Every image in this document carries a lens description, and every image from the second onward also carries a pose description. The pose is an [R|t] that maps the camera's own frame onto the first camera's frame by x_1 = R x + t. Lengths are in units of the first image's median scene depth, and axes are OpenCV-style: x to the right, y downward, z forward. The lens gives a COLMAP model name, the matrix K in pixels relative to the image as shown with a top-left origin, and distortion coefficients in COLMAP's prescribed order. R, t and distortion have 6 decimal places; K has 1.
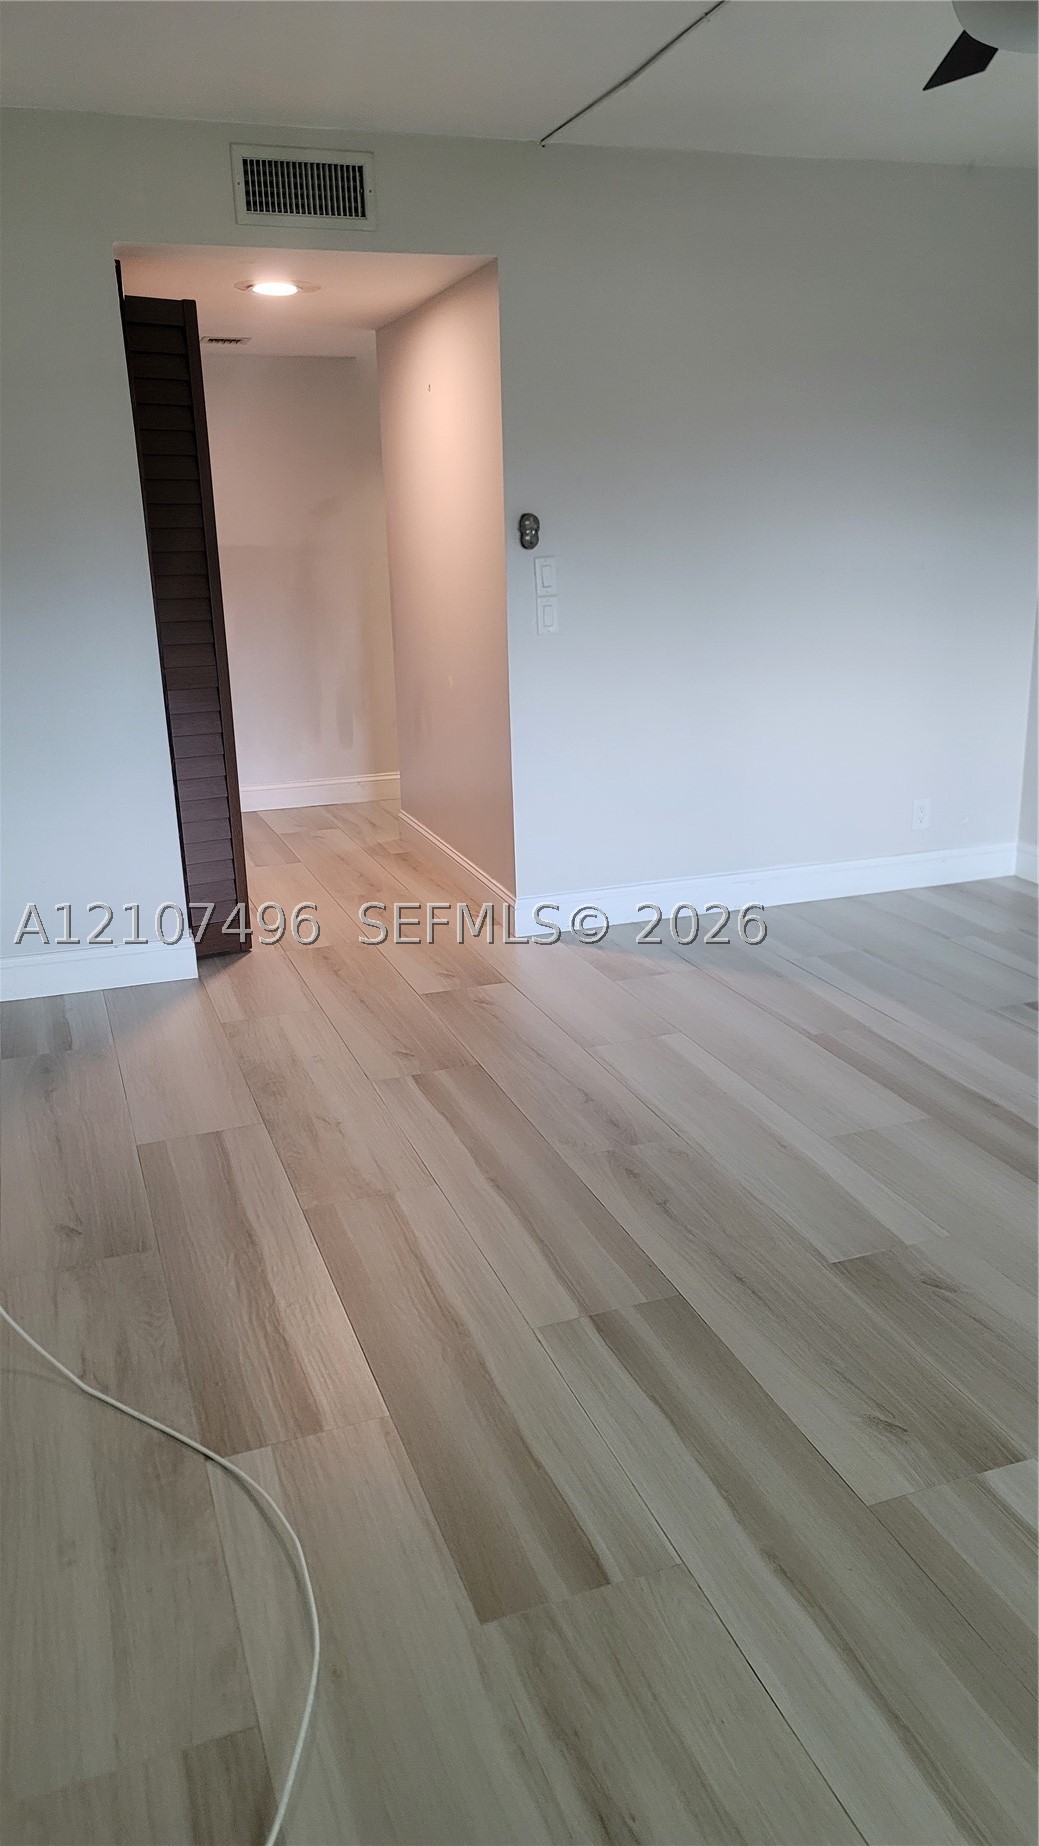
lens RADIAL K [[1335.4, 0, 524.7], [0, 1335.4, 920.0], [0, 0, 1]] dist [0.060893, -0.054028]
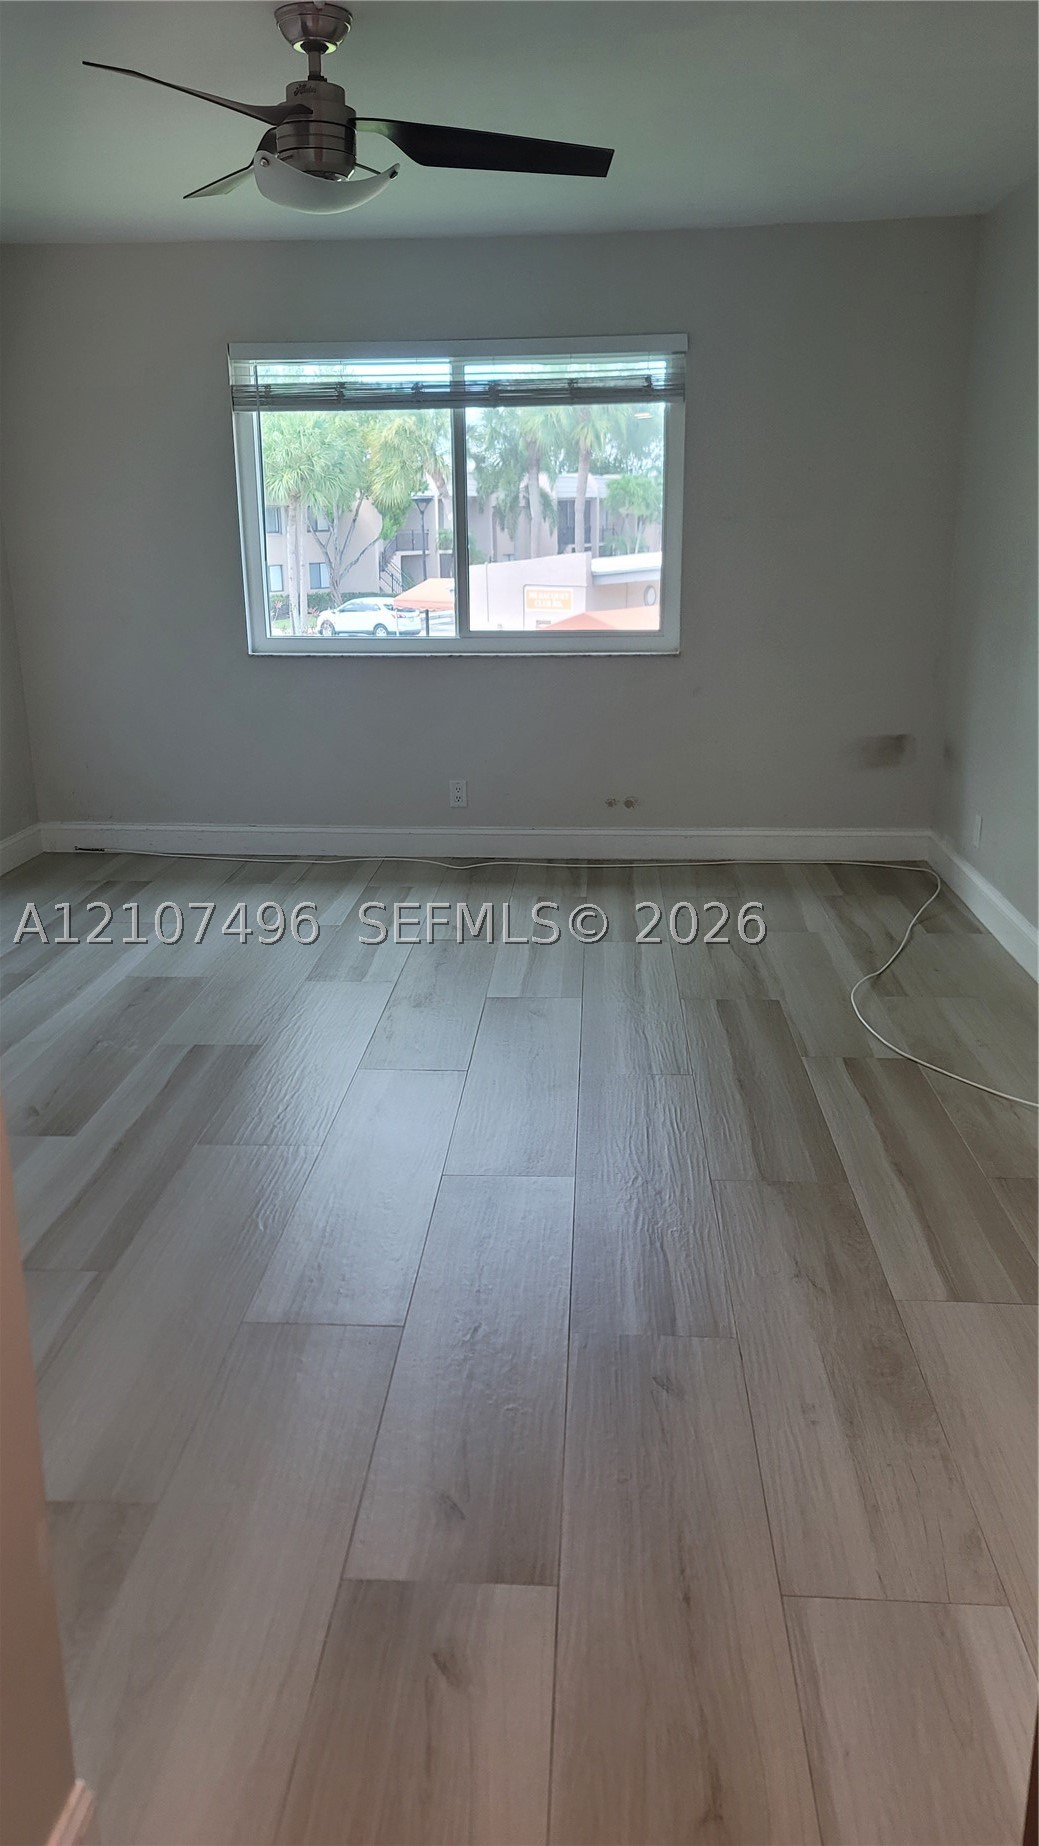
lens RADIAL K [[1335.4, 0, 524.7], [0, 1335.4, 920.0], [0, 0, 1]] dist [0.060893, -0.054028]
pose [[-0.914892, -0.075781, 0.396522, -0.314250], [0.154125, 0.842254, 0.516578, -0.494513], [-0.373119, 0.533727, -0.758892, 1.675613]]
